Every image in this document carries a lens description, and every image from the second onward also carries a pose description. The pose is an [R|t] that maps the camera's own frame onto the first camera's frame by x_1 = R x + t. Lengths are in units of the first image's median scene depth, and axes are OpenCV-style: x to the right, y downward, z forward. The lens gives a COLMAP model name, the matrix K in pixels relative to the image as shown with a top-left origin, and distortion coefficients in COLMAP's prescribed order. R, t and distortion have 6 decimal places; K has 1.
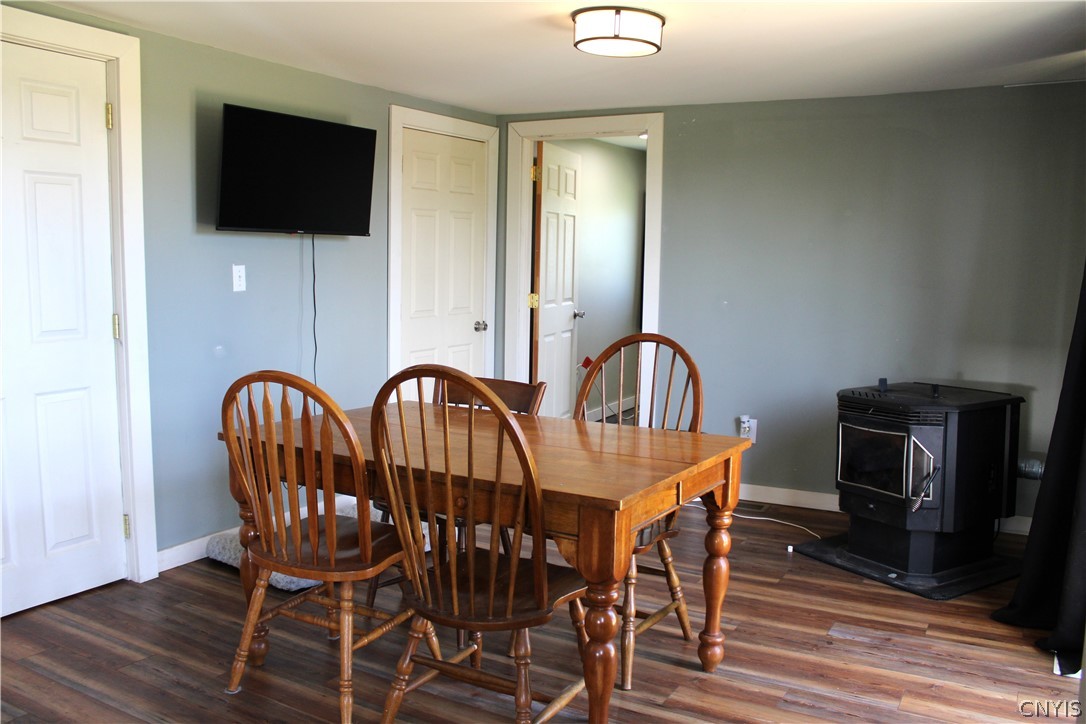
lens RADIAL K [[916.0, 0, 541.0], [0, 916.0, 365.6], [0, 0, 1]] dist [-0.173426, 0.176111]
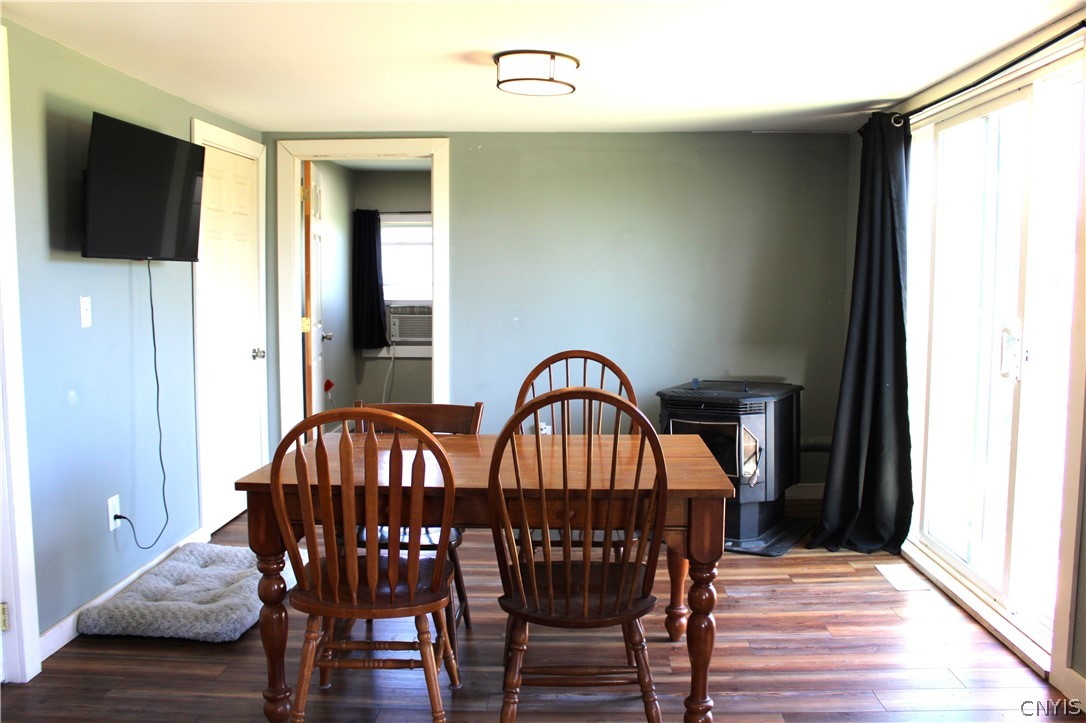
lens RADIAL K [[942.5, 0, 543.0], [0, 942.5, 361.5], [0, 0, 1]] dist [-0.166561, 0.167595]
pose [[0.880148, -0.057027, 0.471262, -0.410145], [0.066980, 0.997745, -0.004360, -0.017621], [-0.469951, 0.035403, 0.881982, 0.017585]]
